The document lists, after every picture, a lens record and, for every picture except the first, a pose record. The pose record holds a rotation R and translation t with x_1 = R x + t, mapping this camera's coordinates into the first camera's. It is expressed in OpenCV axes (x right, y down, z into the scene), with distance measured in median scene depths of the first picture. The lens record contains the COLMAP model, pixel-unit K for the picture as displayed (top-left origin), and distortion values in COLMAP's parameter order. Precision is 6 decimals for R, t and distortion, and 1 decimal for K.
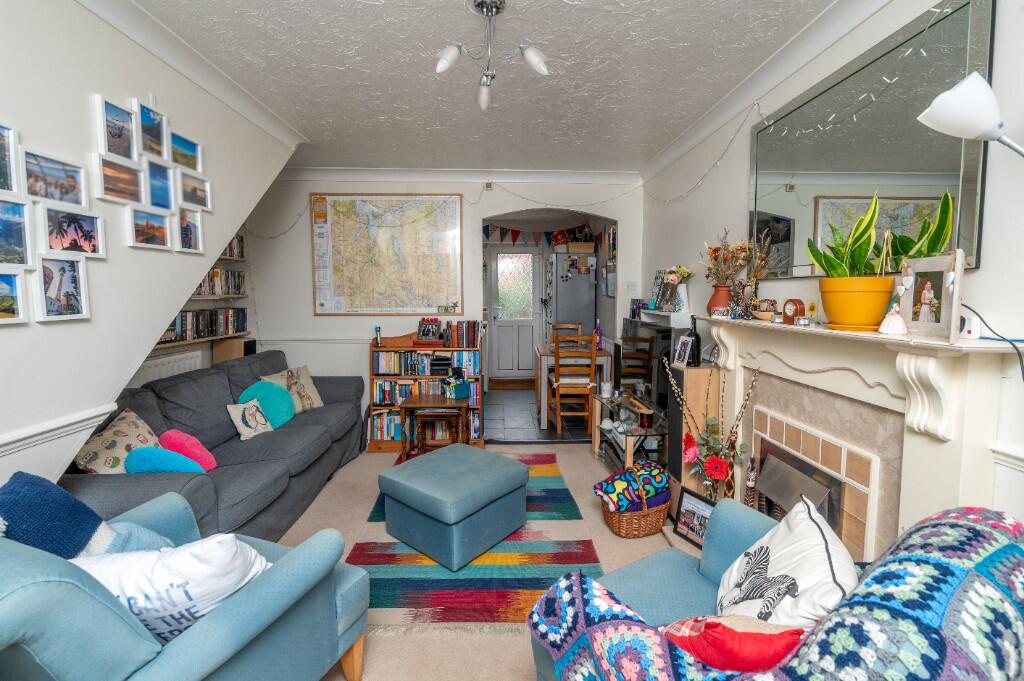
lens RADIAL K [[431.6, 0, 512.0], [0, 431.6, 320.2], [0, 0, 1]] dist [-0.008752, -0.000188]
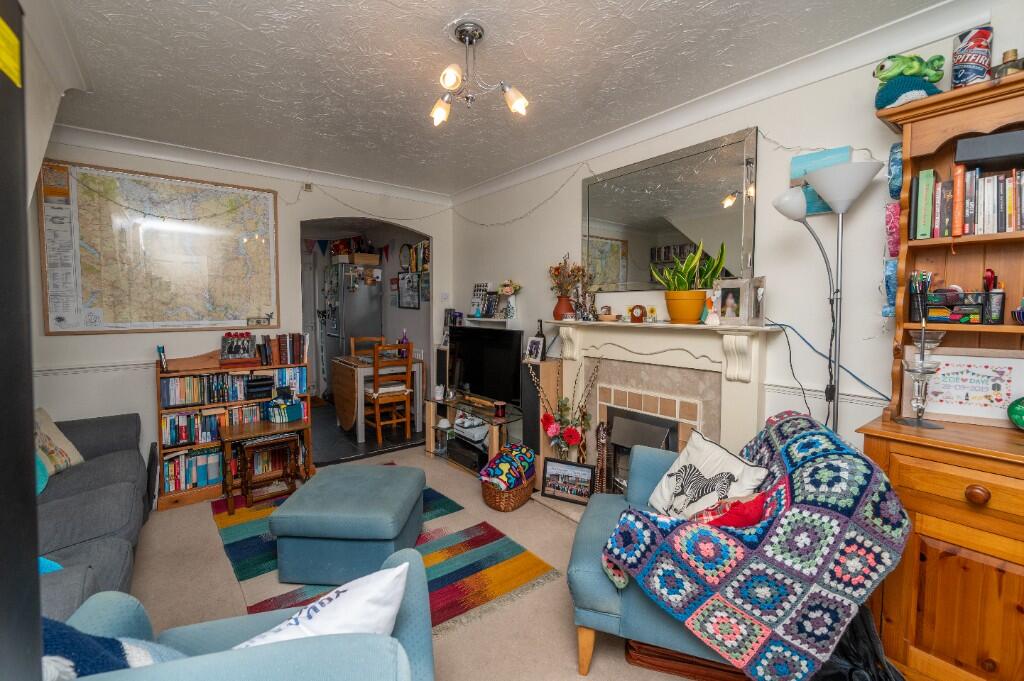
lens RADIAL K [[422.8, 0, 492.5], [0, 422.8, 326.0], [0, 0, 1]] dist [-0.007688, 0.000025]
pose [[0.824693, -0.027905, 0.564892, -0.398824], [0.036602, 0.999322, -0.004071, 0.006760], [-0.564395, 0.024033, 0.825155, 0.067516]]
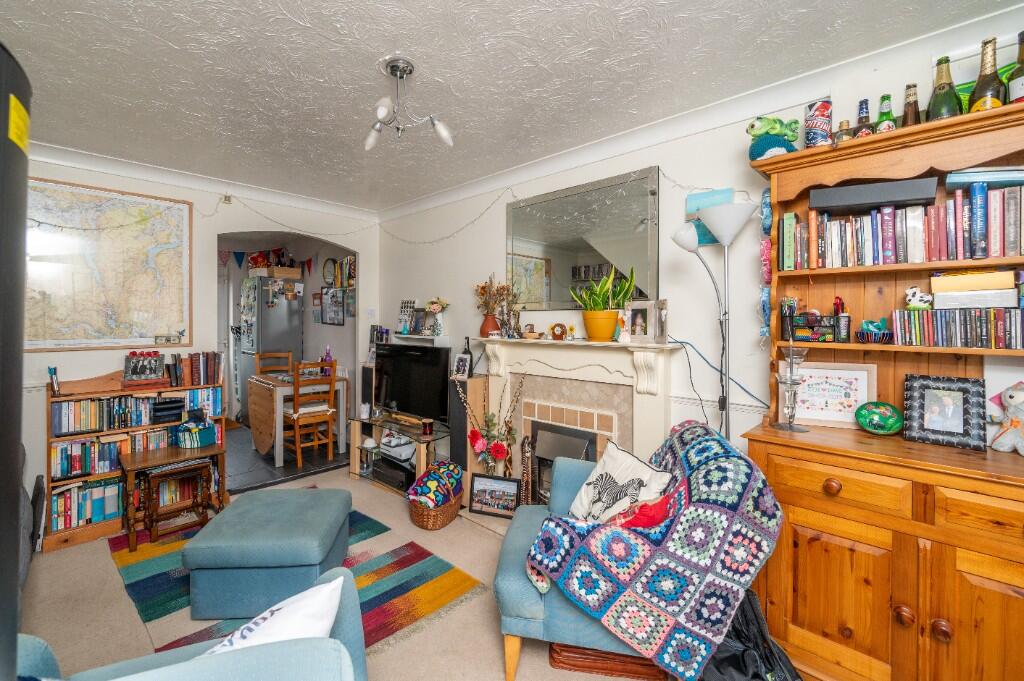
lens RADIAL K [[430.1, 0, 475.3], [0, 430.1, 320.2], [0, 0, 1]] dist [-0.008833, -0.000268]
pose [[0.743398, 0.000536, 0.668849, -0.428086], [0.040901, 0.998092, -0.046259, -0.001413], [-0.667598, 0.061746, 0.741957, 0.033651]]
